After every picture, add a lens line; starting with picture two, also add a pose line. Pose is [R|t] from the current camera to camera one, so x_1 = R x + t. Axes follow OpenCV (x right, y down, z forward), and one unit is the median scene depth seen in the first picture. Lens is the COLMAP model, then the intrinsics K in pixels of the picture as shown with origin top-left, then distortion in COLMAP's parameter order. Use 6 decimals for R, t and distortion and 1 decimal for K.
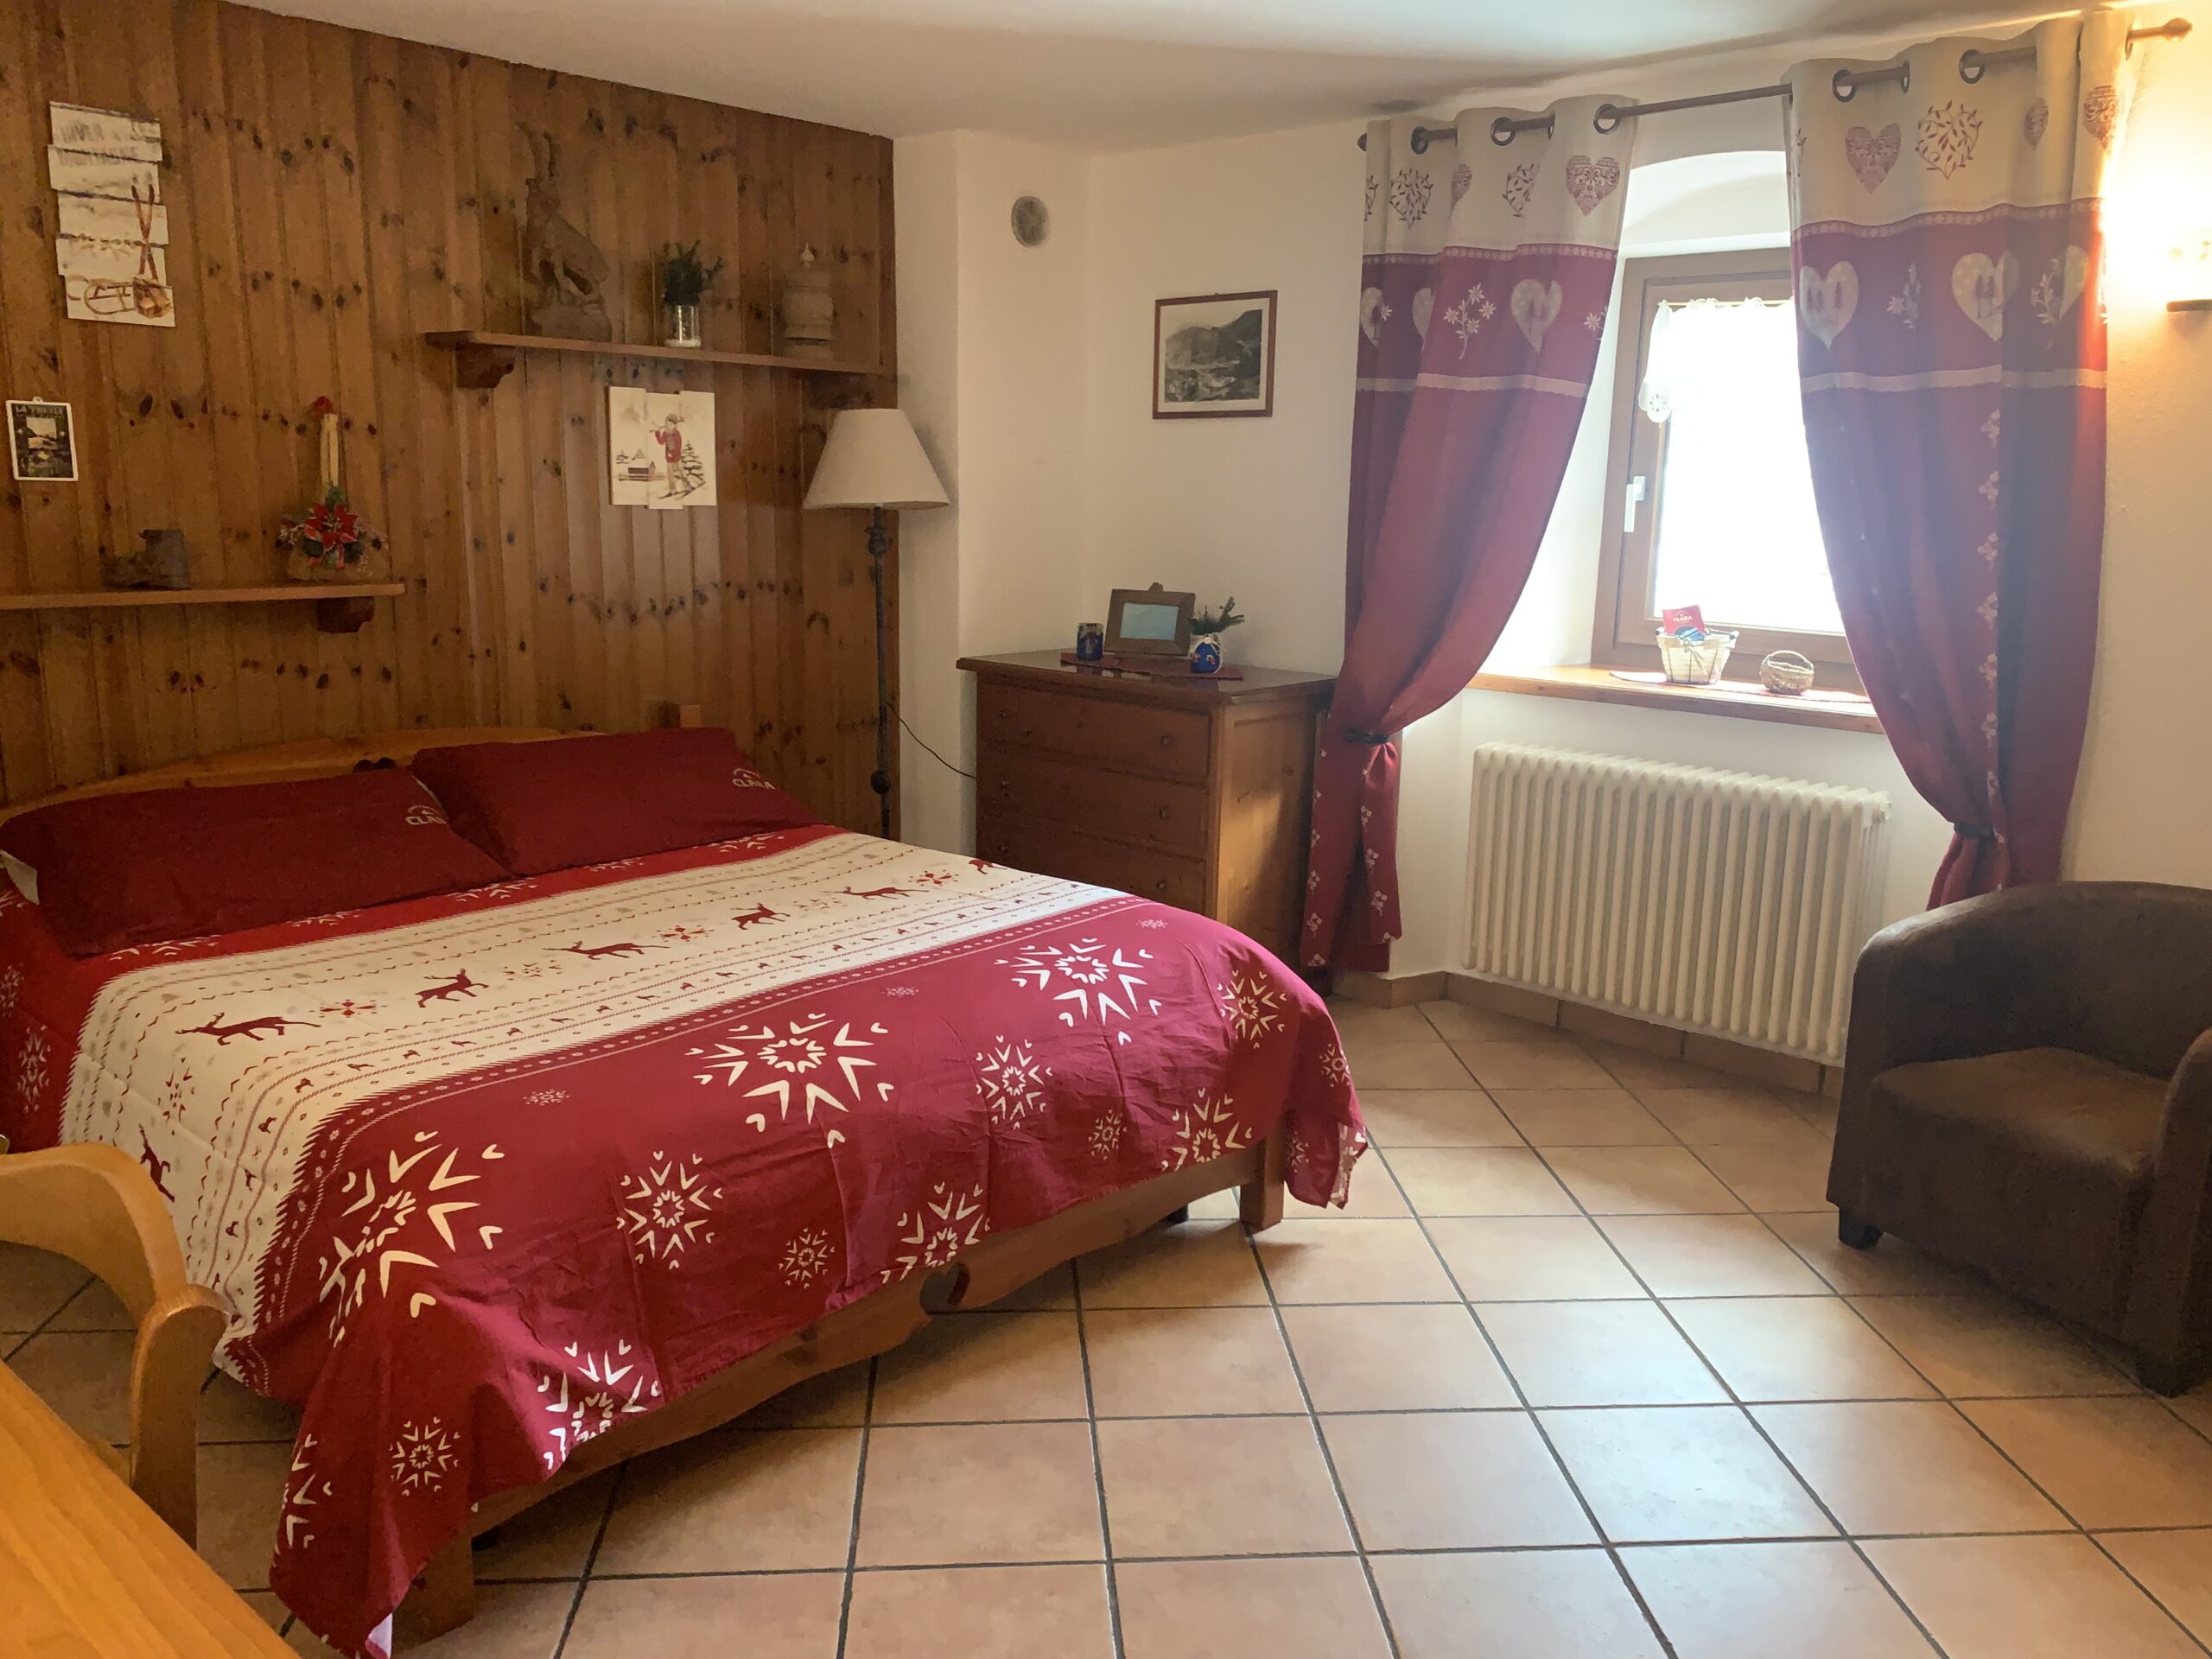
lens RADIAL K [[1697.7, 0, 1106.0], [0, 1697.7, 829.5], [0, 0, 1]] dist [0.028455, -0.000340]
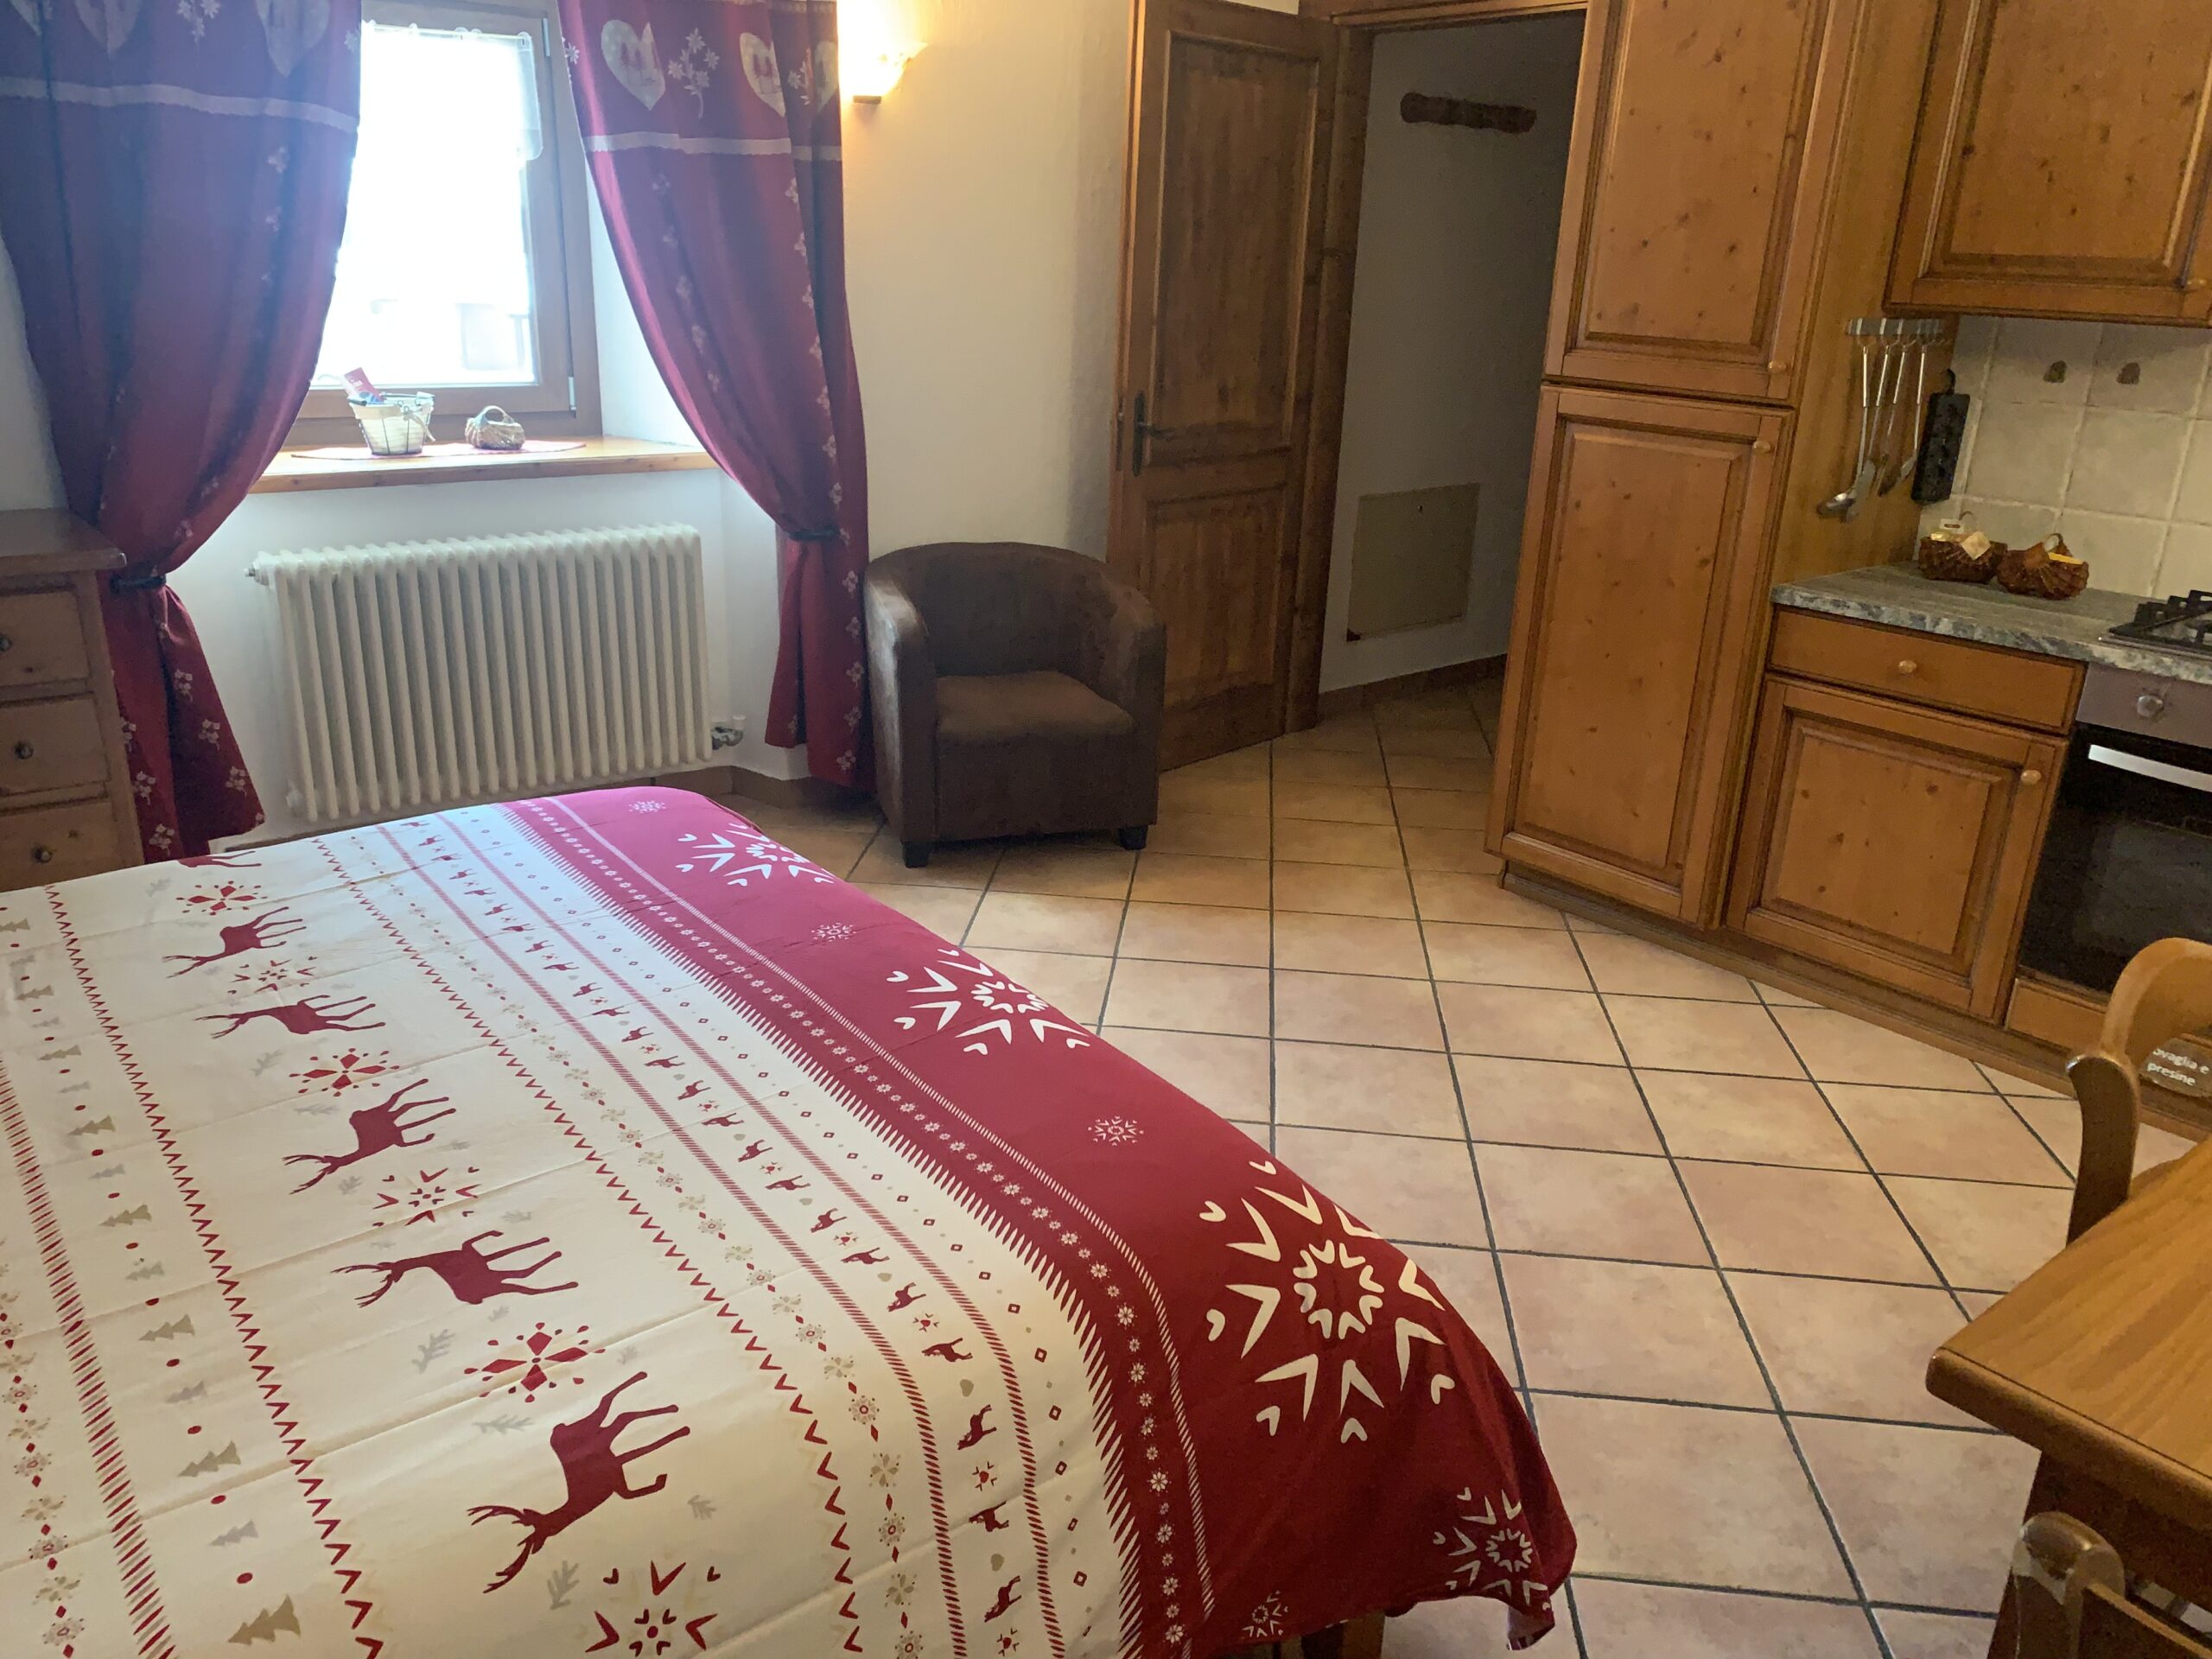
lens RADIAL K [[1693.8, 0, 1106.0], [0, 1693.8, 829.5], [0, 0, 1]] dist [0.024781, 0.006409]
pose [[0.185379, -0.342810, 0.920932, -0.675696], [0.180550, 0.933104, 0.310997, -0.147209], [-0.965938, 0.108623, 0.234872, 0.547373]]
